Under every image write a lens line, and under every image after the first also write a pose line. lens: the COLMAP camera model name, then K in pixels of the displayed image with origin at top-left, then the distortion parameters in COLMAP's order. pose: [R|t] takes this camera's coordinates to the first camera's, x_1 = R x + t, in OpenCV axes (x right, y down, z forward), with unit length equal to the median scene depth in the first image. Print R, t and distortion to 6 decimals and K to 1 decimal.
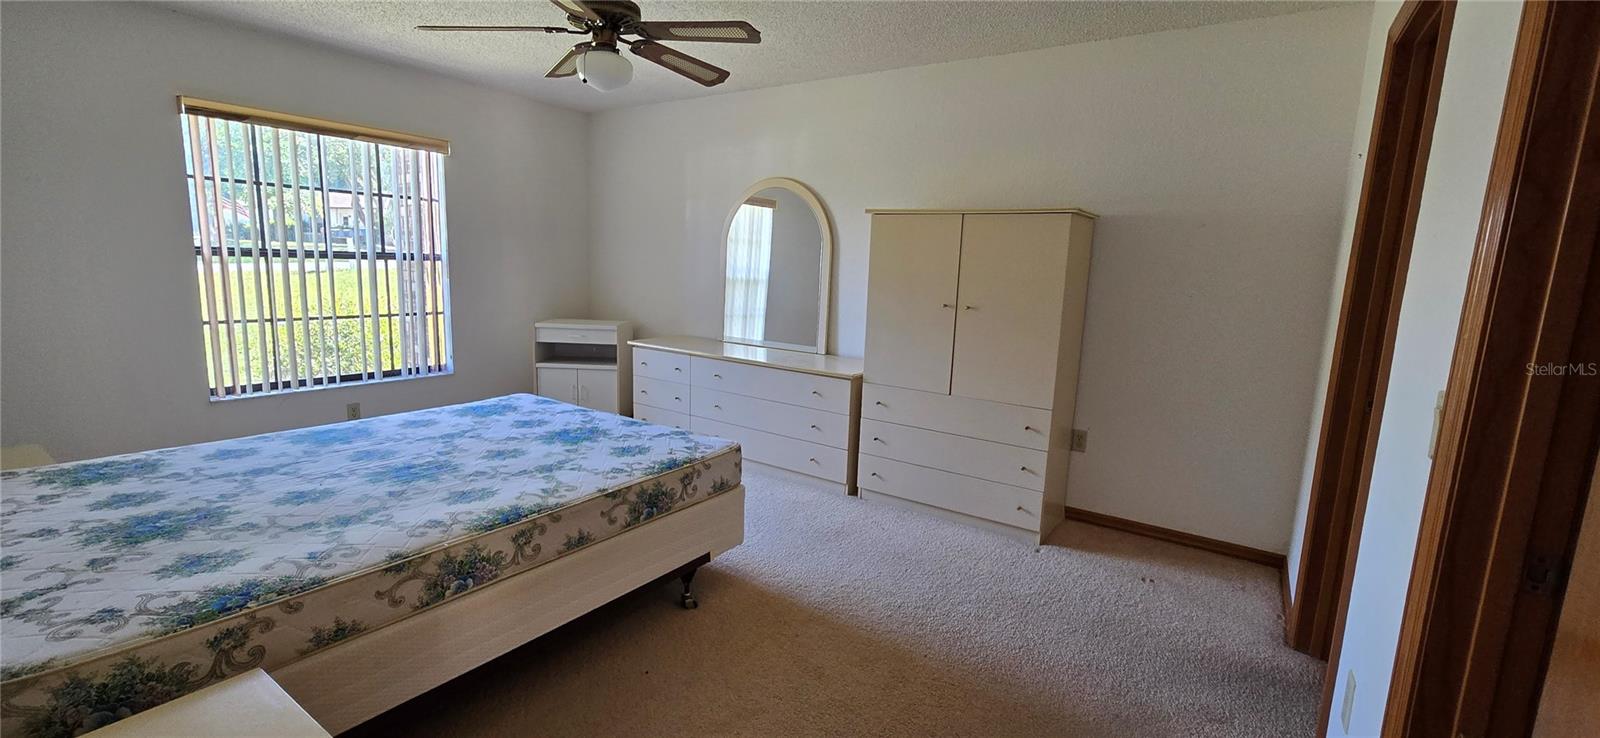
lens RADIAL K [[657.7, 0, 800.0], [0, 657.7, 369.0], [0, 0, 1]] dist [-0.001900, 0.000464]
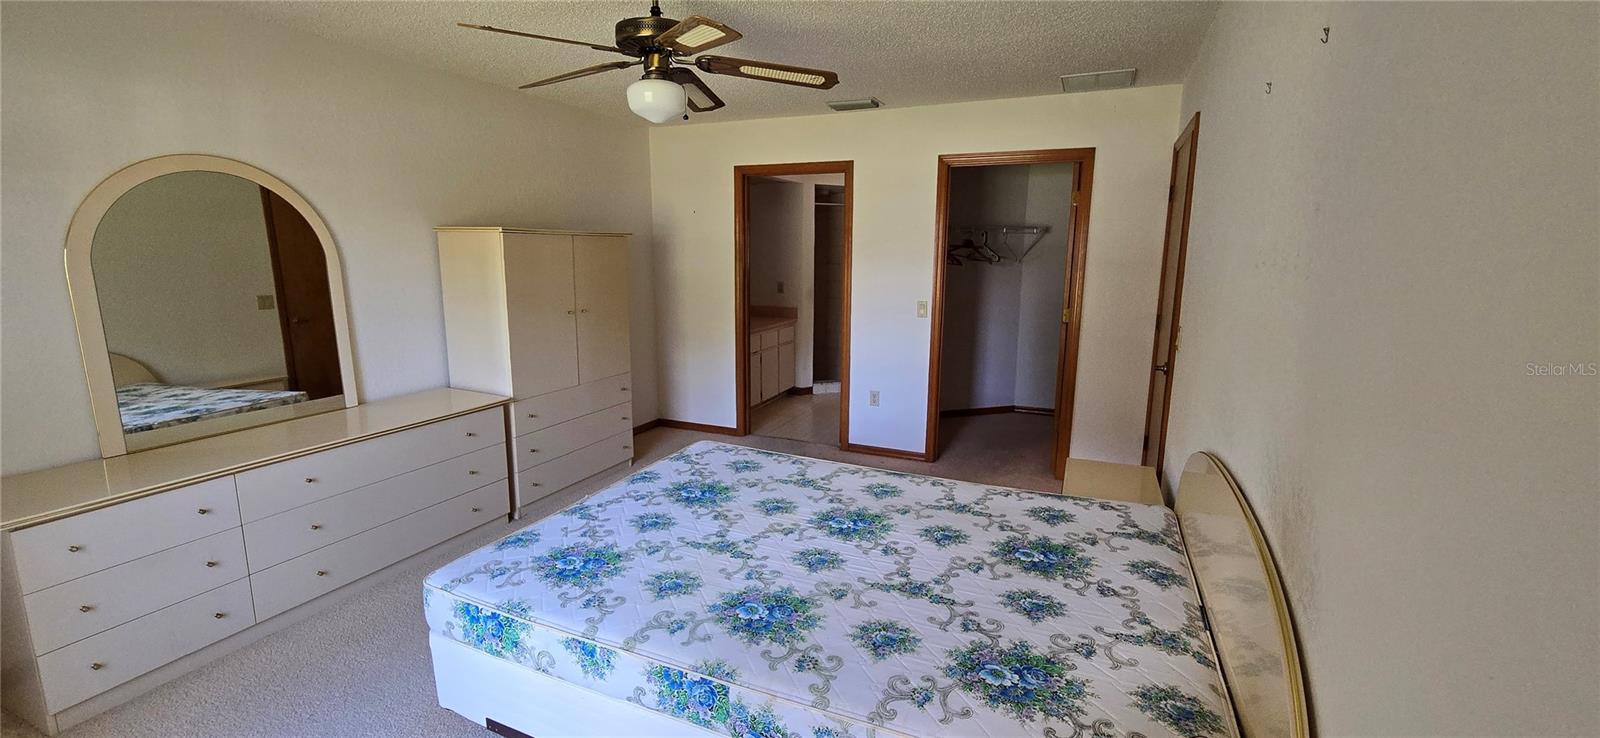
lens RADIAL K [[657.7, 0, 800.0], [0, 657.7, 369.0], [0, 0, 1]] dist [-0.001900, 0.000464]
pose [[-0.175857, -0.215041, 0.960641, -1.454602], [0.144514, 0.959637, 0.241272, -0.324569], [-0.973751, 0.181255, -0.137682, 1.129120]]
